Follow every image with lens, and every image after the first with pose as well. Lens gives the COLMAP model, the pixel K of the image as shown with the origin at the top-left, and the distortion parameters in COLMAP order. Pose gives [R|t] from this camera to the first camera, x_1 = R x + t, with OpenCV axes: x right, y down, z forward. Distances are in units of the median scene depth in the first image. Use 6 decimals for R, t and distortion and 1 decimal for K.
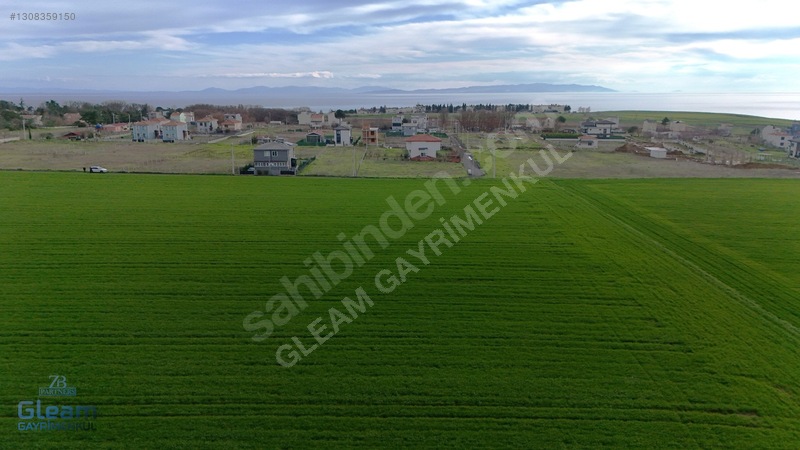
lens RADIAL K [[587.9, 0, 399.7], [0, 587.9, 231.8], [0, 0, 1]] dist [0.078241, -0.078378]
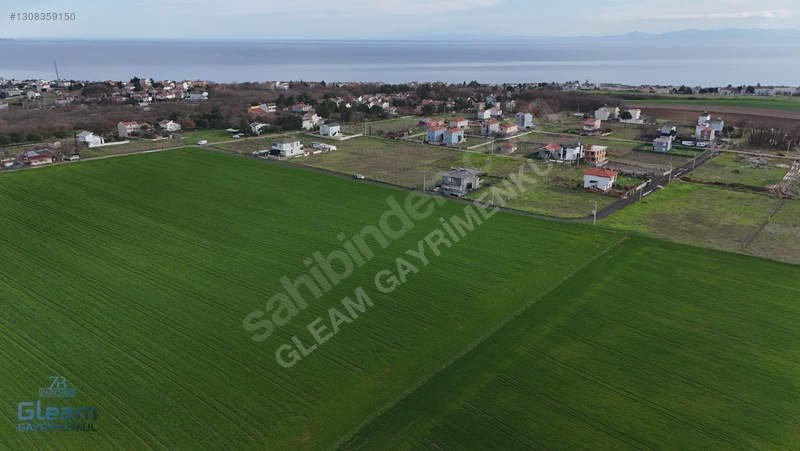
lens RADIAL K [[587.9, 0, 401.5], [0, 587.9, 231.7], [0, 0, 1]] dist [0.078241, -0.078378]
pose [[0.791914, 0.192958, -0.579344, 0.355563], [-0.142665, 0.980968, 0.131713, -0.114082], [0.593733, -0.021654, 0.804371, -0.168280]]
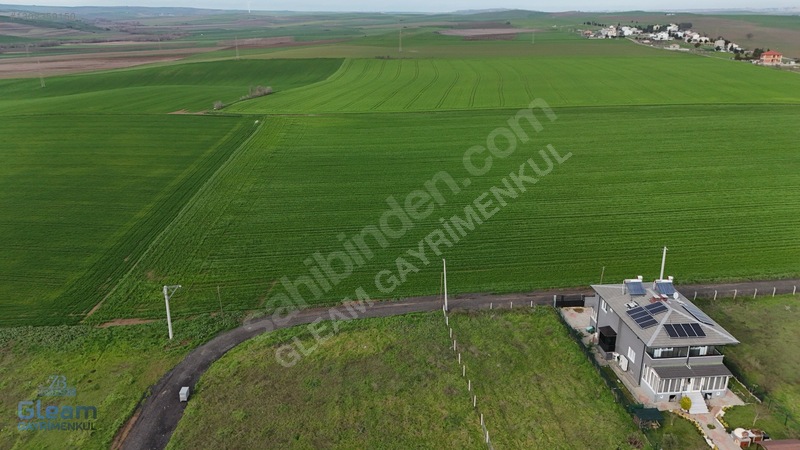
lens RADIAL K [[587.9, 0, 400.9], [0, 587.9, 227.3], [0, 0, 1]] dist [0.078241, -0.078378]
pose [[-0.996847, 0.028703, -0.073971, 0.000111], [-0.016459, 0.837193, 0.546659, -0.277998], [0.077619, 0.546153, -0.834081, 0.859757]]
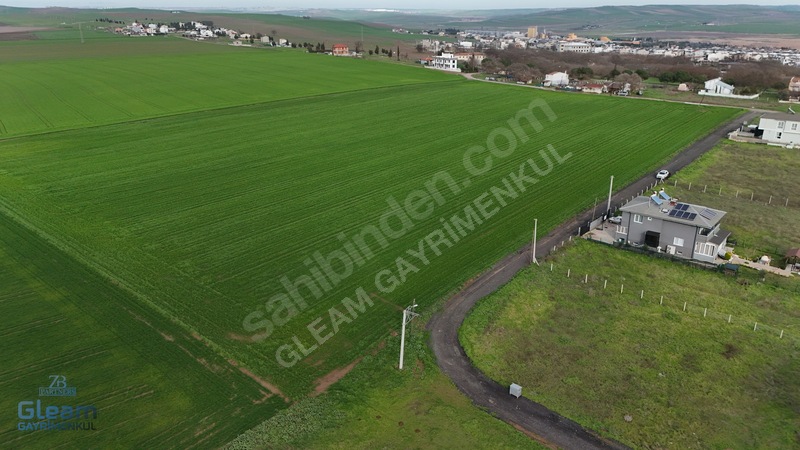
lens RADIAL K [[587.9, 0, 399.1], [0, 587.9, 224.2], [0, 0, 1]] dist [0.078241, -0.078378]
pose [[-0.656788, 0.257746, -0.708658, 0.284600], [-0.172071, 0.863751, 0.473630, -0.251132], [0.734181, 0.433014, -0.522951, 0.739764]]
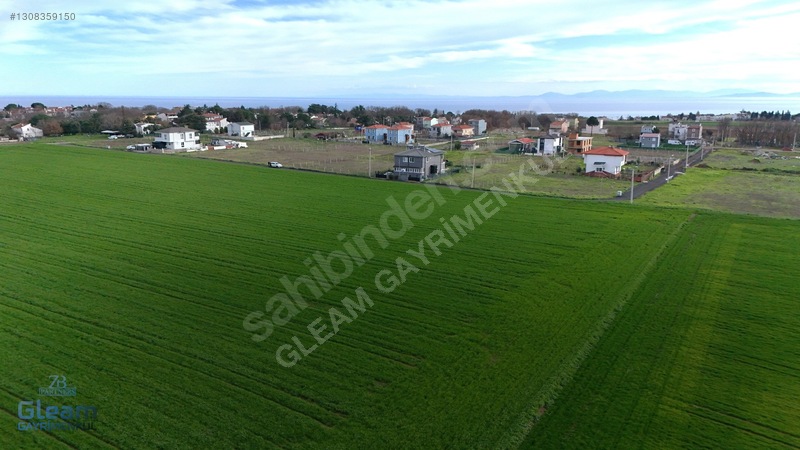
lens RADIAL K [[587.9, 0, 402.2], [0, 587.9, 231.3], [0, 0, 1]] dist [0.078241, -0.078378]
pose [[0.858329, 0.119193, -0.499063, 0.189977], [-0.122949, 0.992086, 0.025486, -0.020642], [0.498151, 0.039484, 0.866191, 0.067309]]
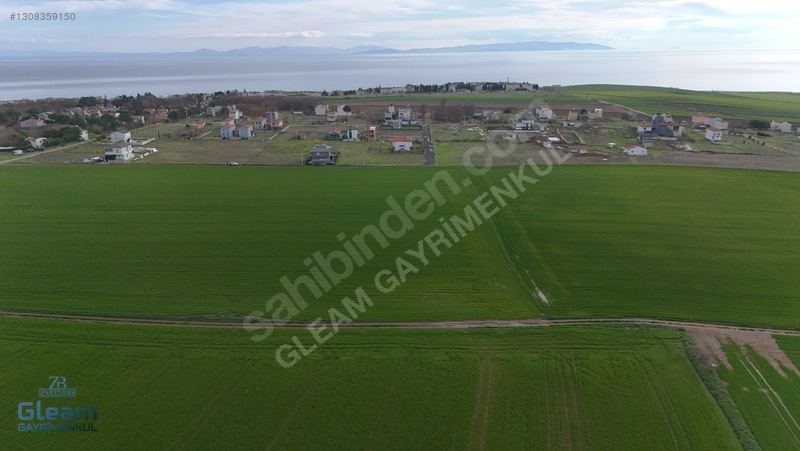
lens RADIAL K [[587.9, 0, 401.0], [0, 587.9, 227.7], [0, 0, 1]] dist [0.078241, -0.078378]
pose [[0.999901, -0.011302, 0.008355, 0.014954], [0.010802, 0.998278, 0.057656, -0.000967], [-0.008992, -0.057560, 0.998302, -0.575255]]
